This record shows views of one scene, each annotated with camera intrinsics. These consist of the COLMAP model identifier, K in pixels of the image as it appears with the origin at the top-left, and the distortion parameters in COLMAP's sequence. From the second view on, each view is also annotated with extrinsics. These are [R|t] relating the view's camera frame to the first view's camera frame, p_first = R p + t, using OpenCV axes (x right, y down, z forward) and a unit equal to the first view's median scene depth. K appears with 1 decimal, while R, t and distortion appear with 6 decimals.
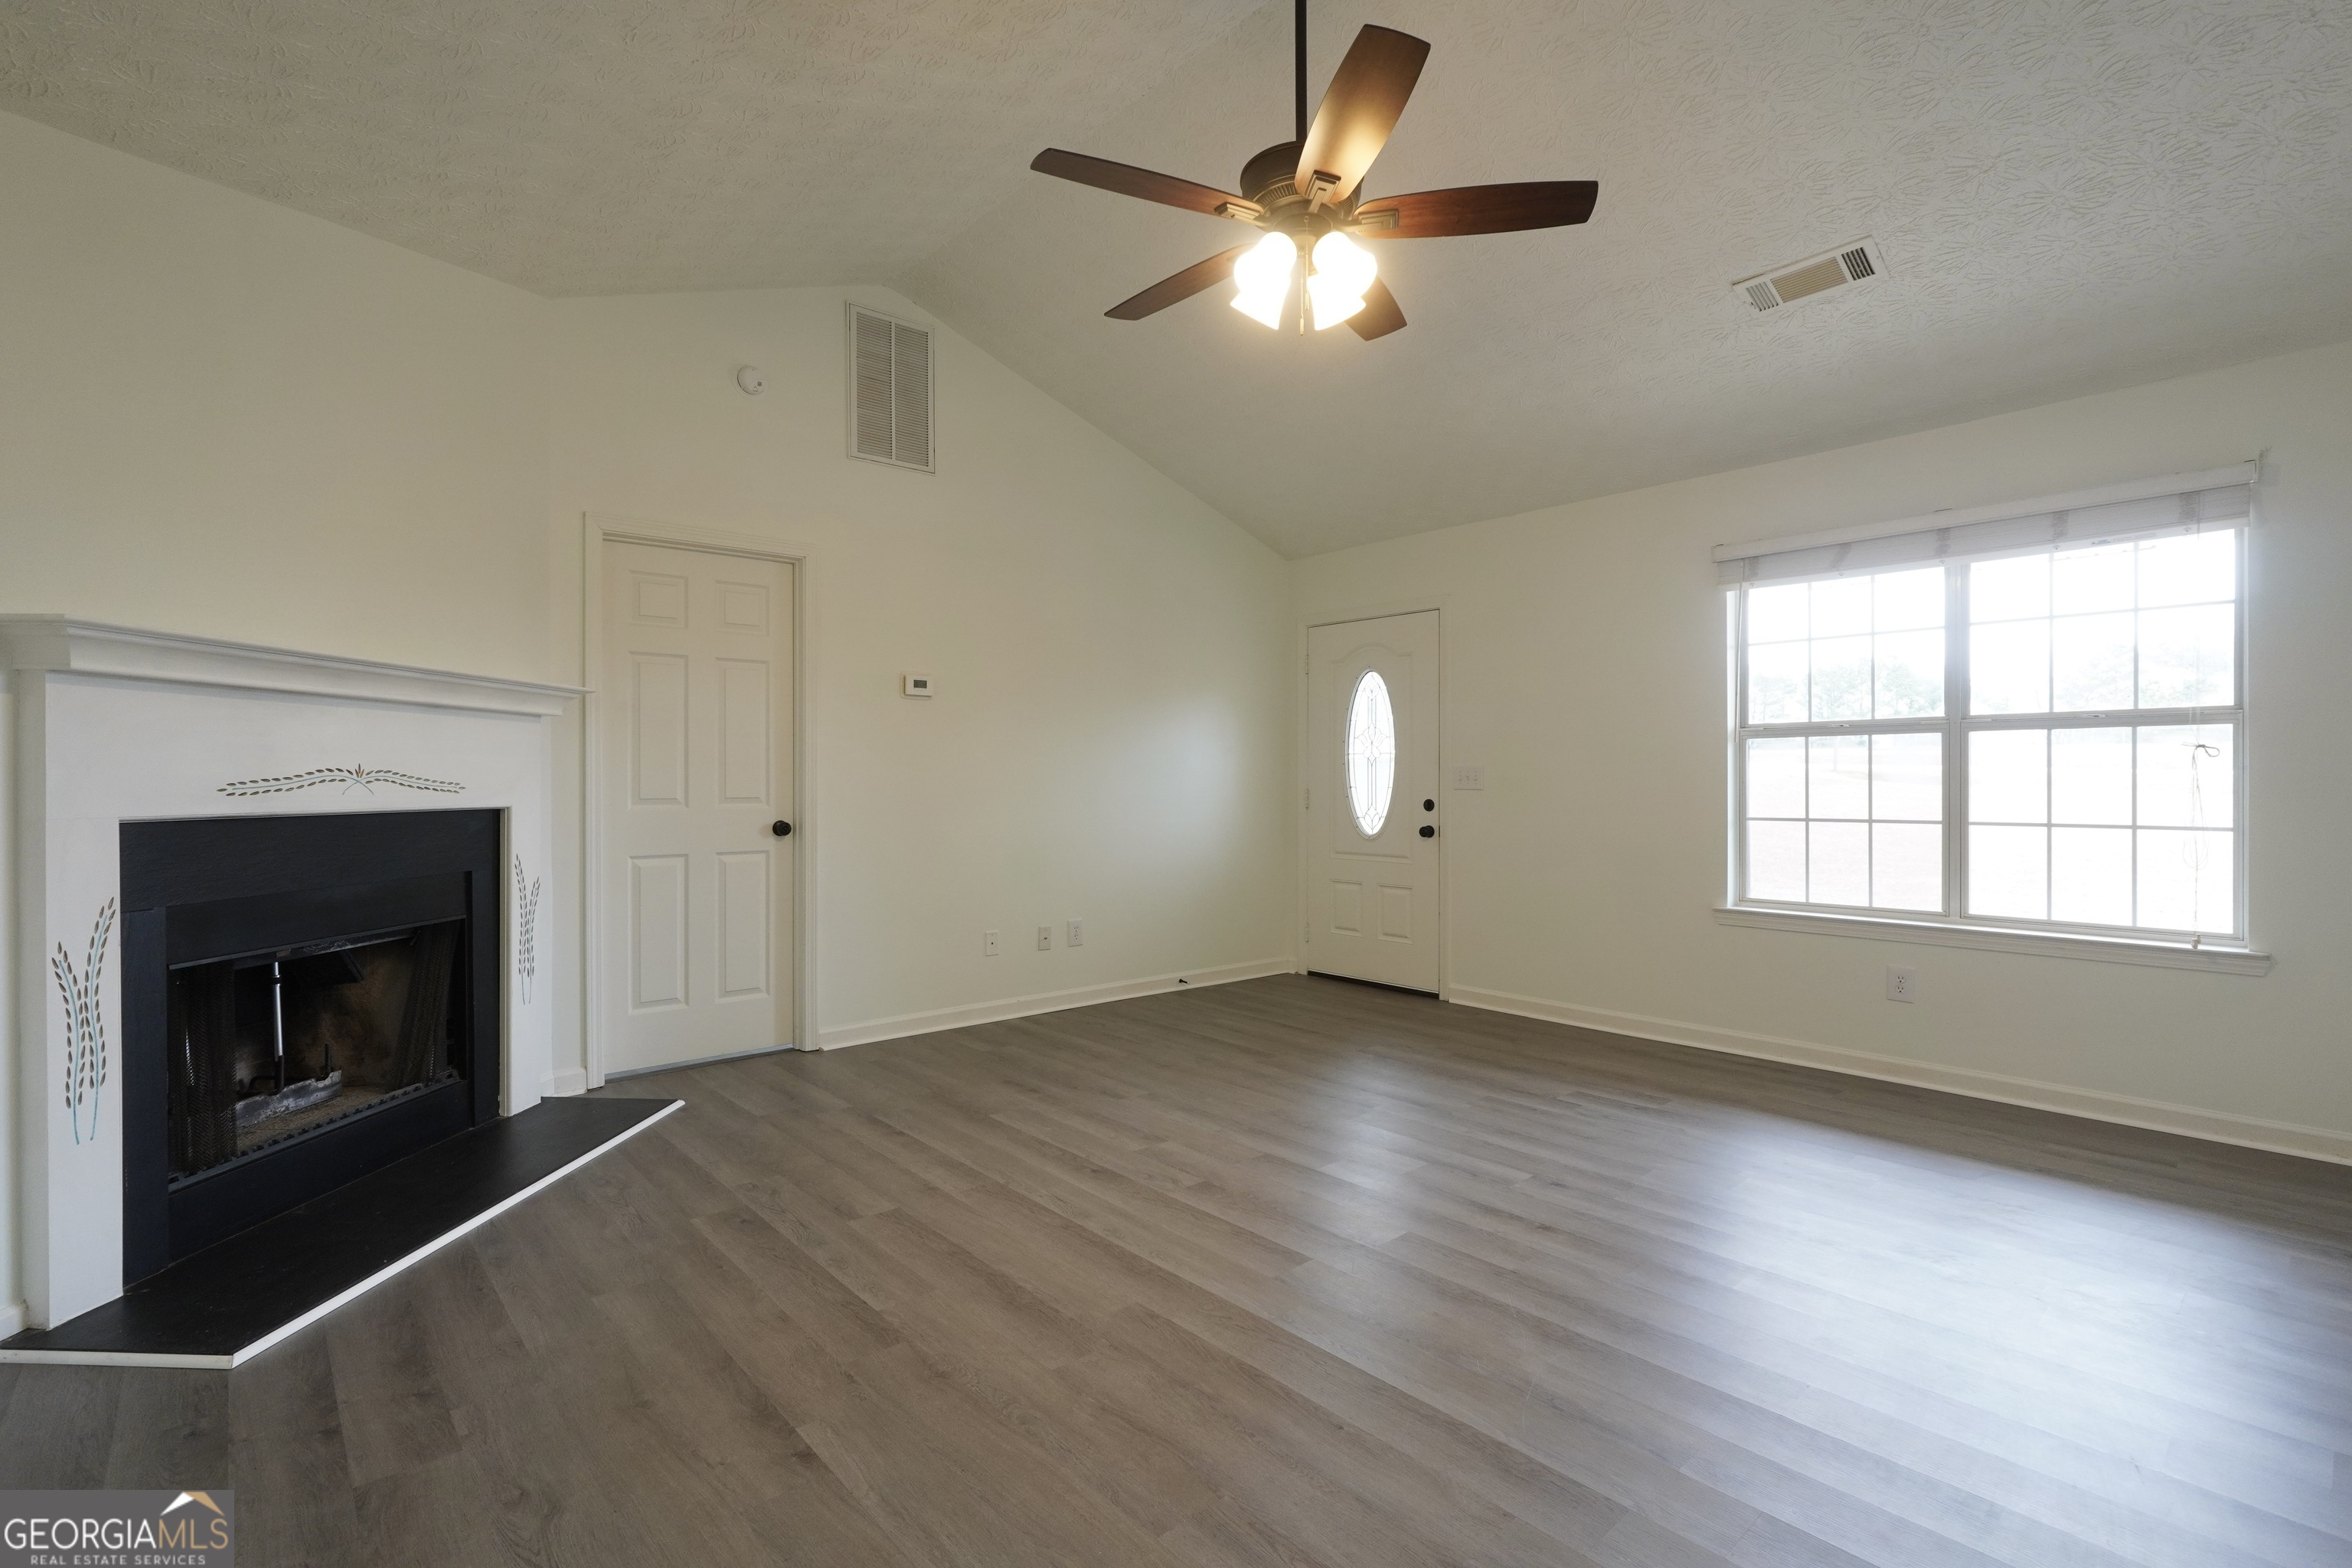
lens RADIAL K [[1073.0, 0, 1161.3], [0, 1073.0, 780.0], [0, 0, 1]] dist [-0.007343, -0.000154]
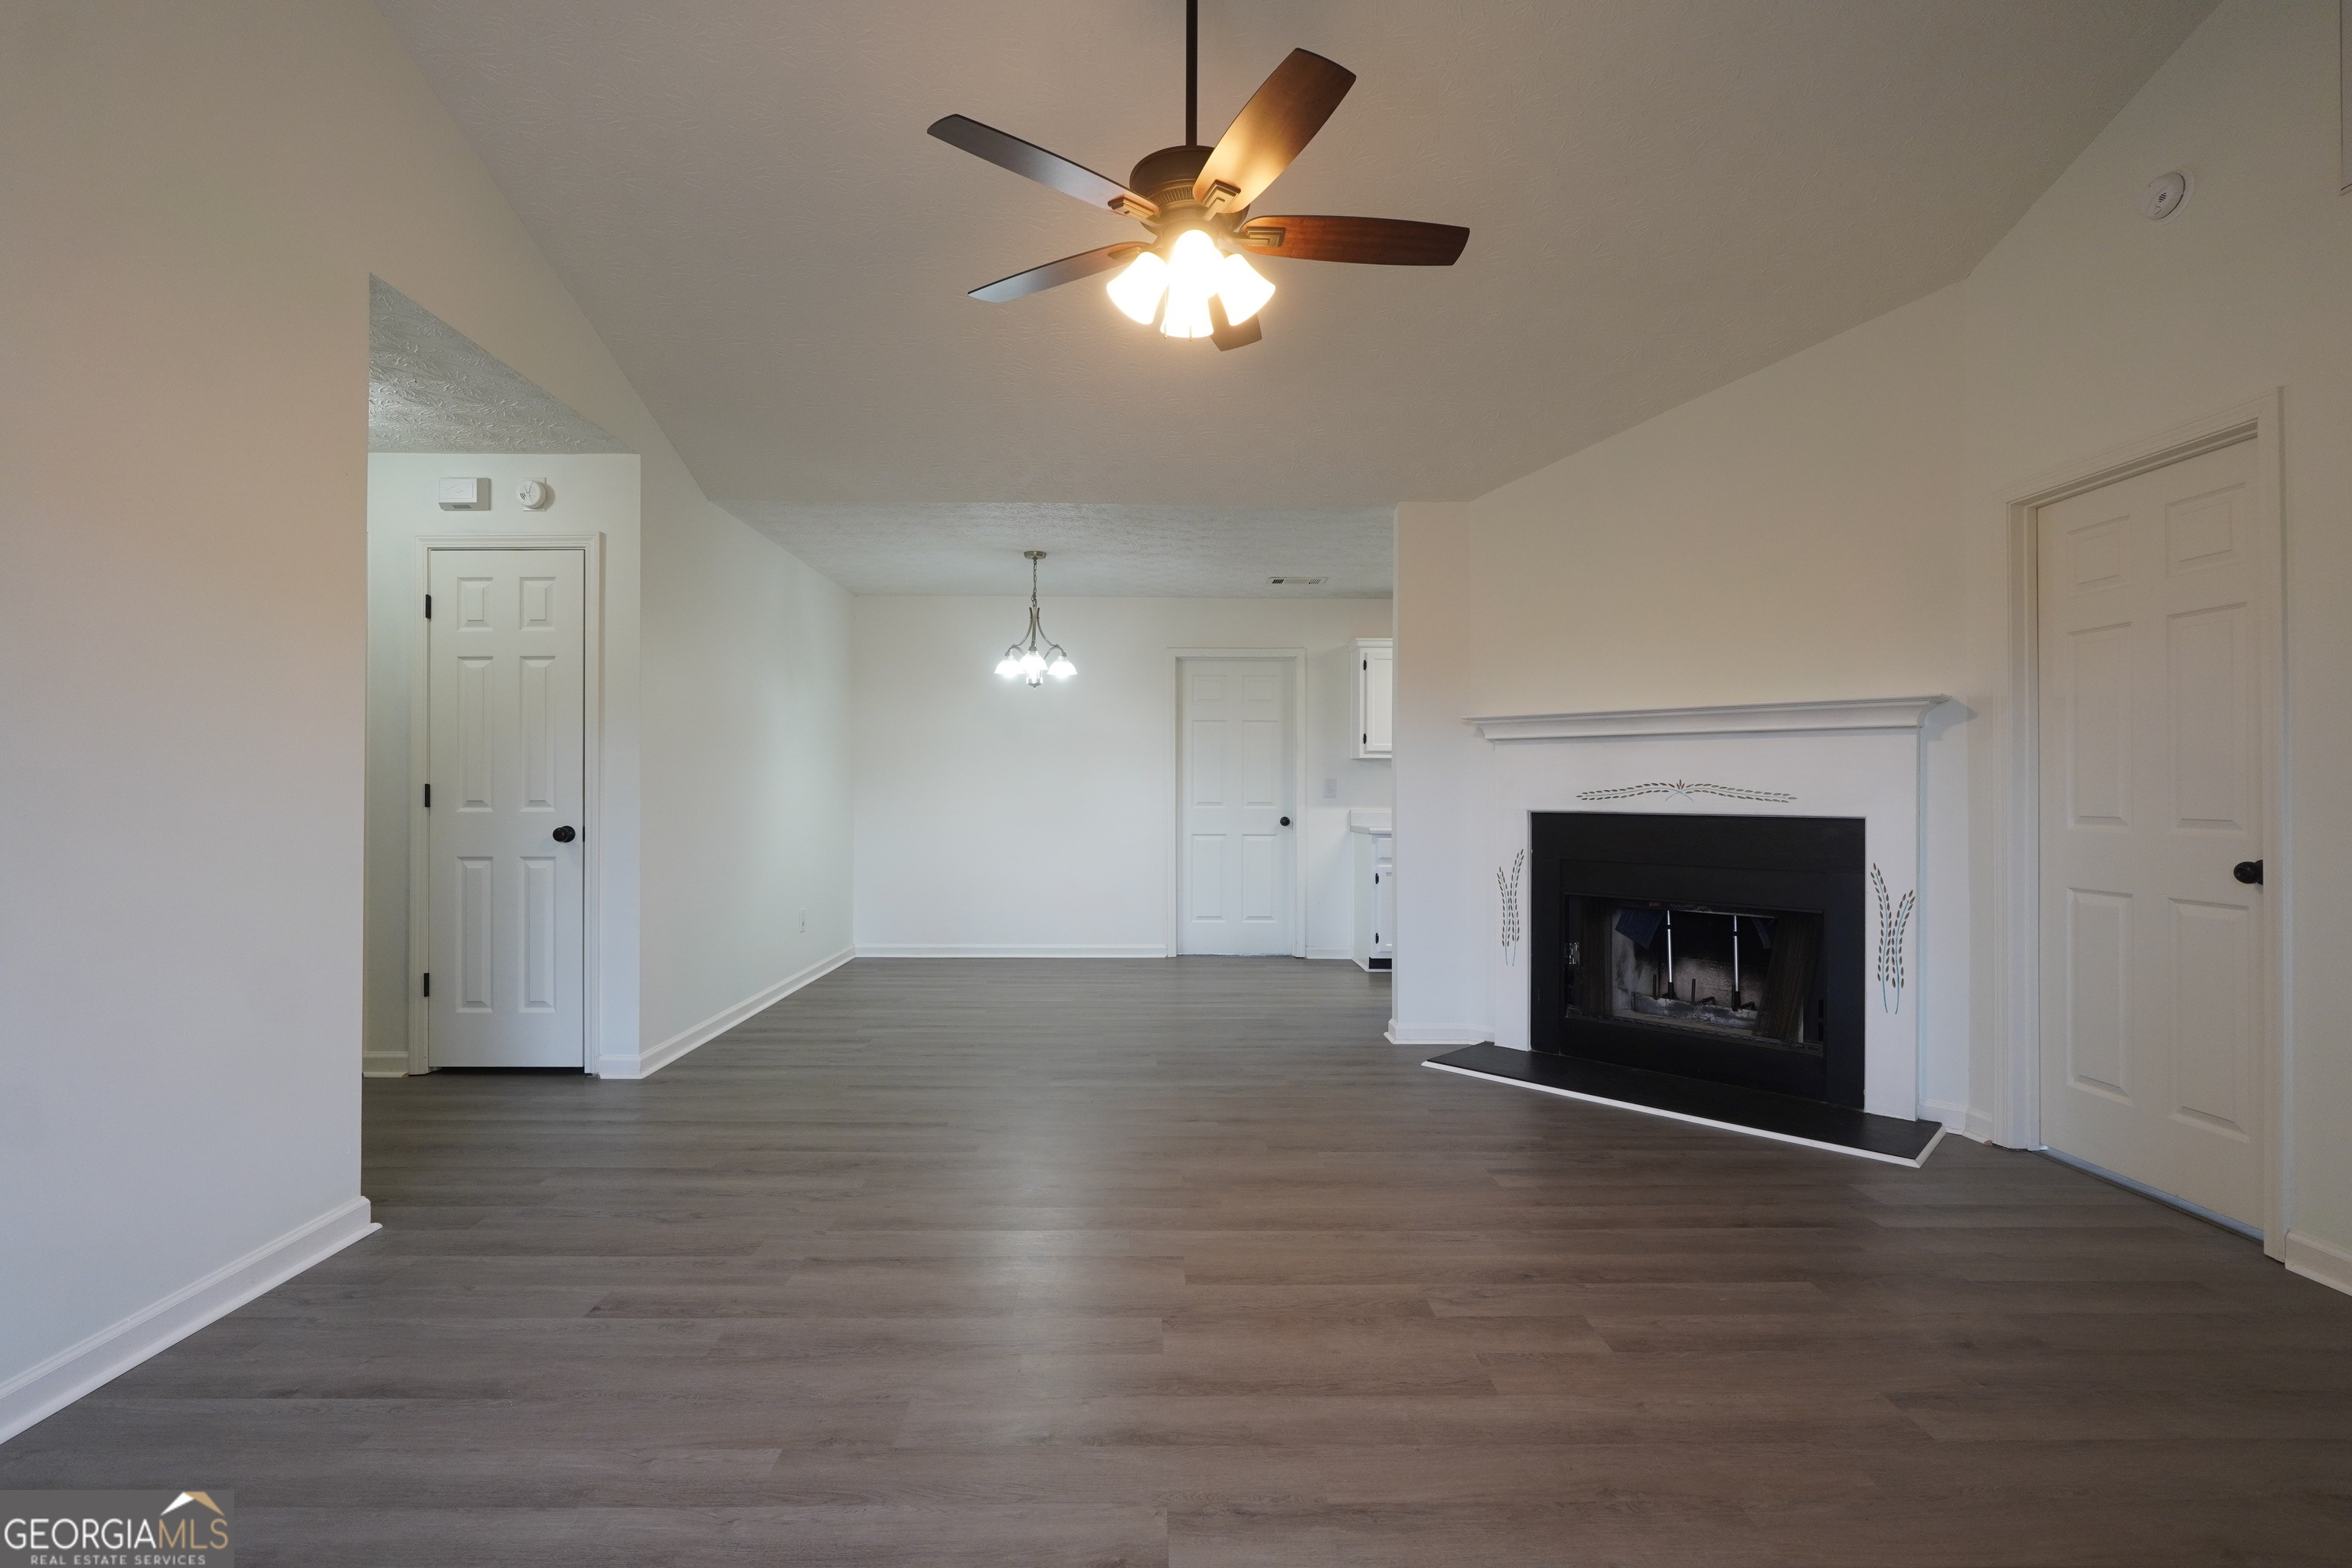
lens RADIAL K [[1073.0, 0, 1161.3], [0, 1073.0, 780.0], [0, 0, 1]] dist [-0.007343, -0.000154]
pose [[-0.645575, -0.010322, -0.763627, 0.569236], [-0.005318, 0.999945, -0.009020, 0.001286], [0.763678, -0.001762, -0.645595, 1.018890]]
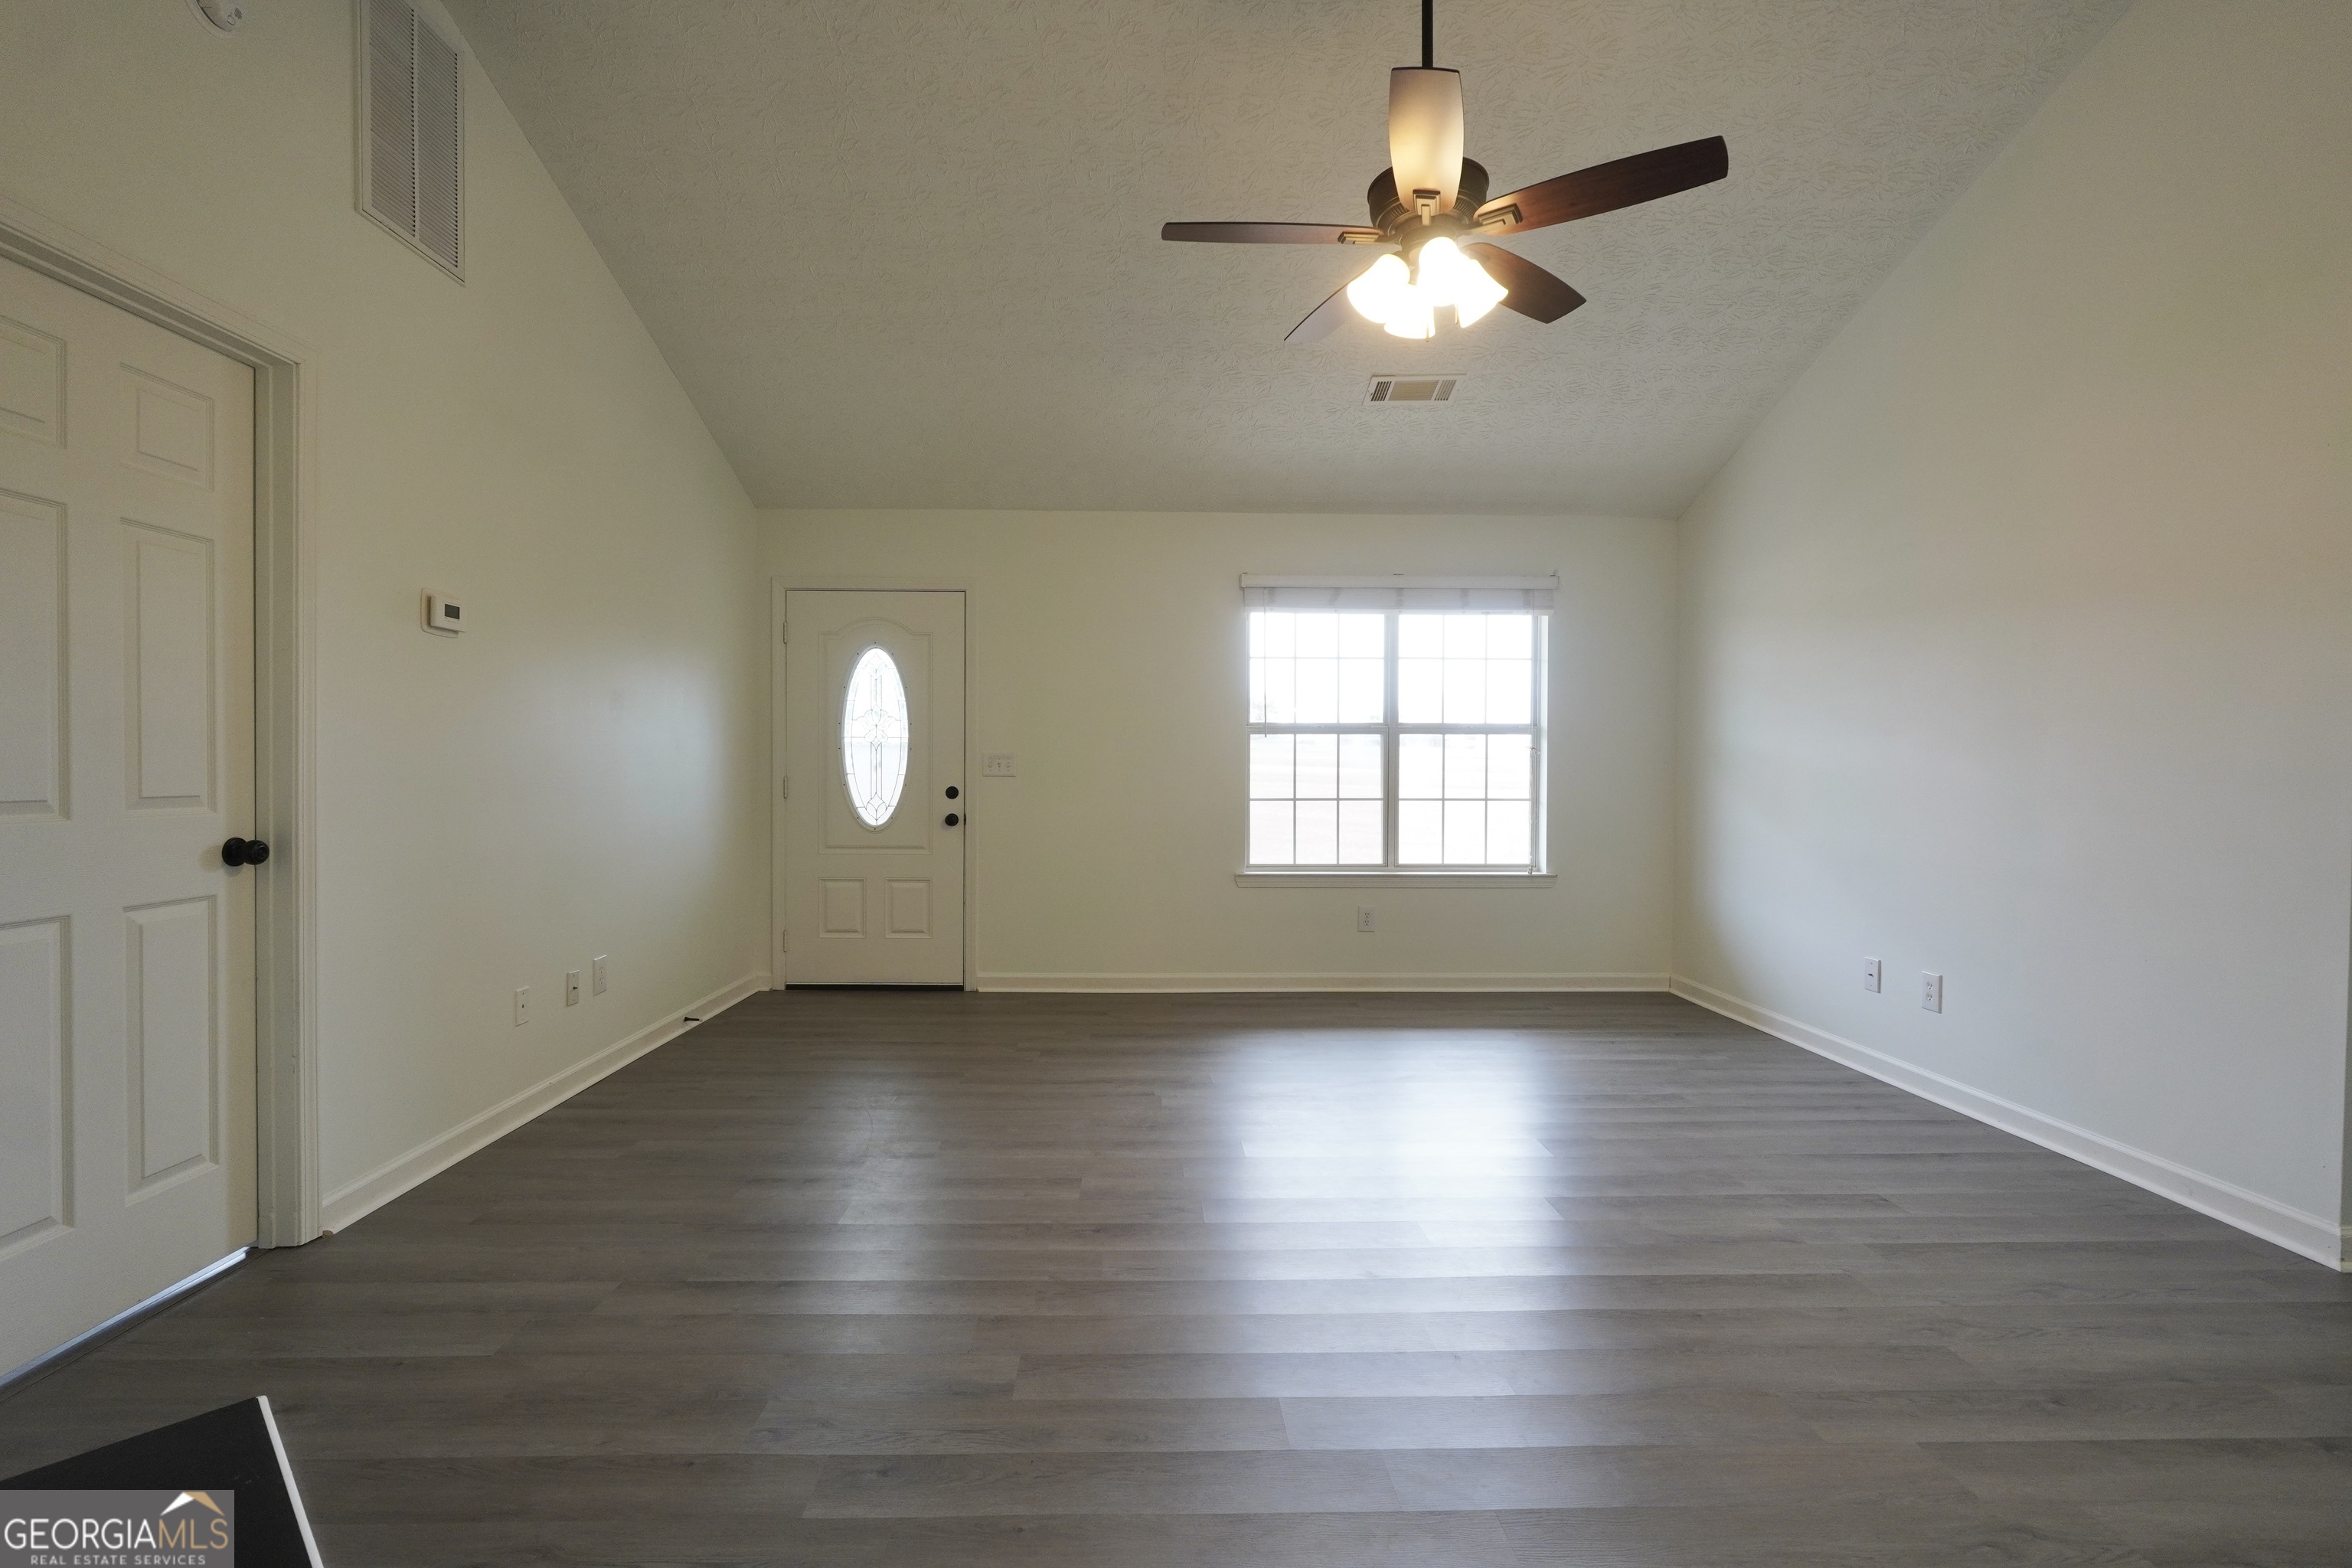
lens RADIAL K [[1073.0, 0, 1161.3], [0, 1073.0, 780.0], [0, 0, 1]] dist [-0.007343, -0.000154]
pose [[0.639308, -0.005584, 0.768930, -0.526372], [-0.005135, 0.999920, 0.011531, 0.000035], [-0.768933, -0.011320, 0.639229, 0.330535]]
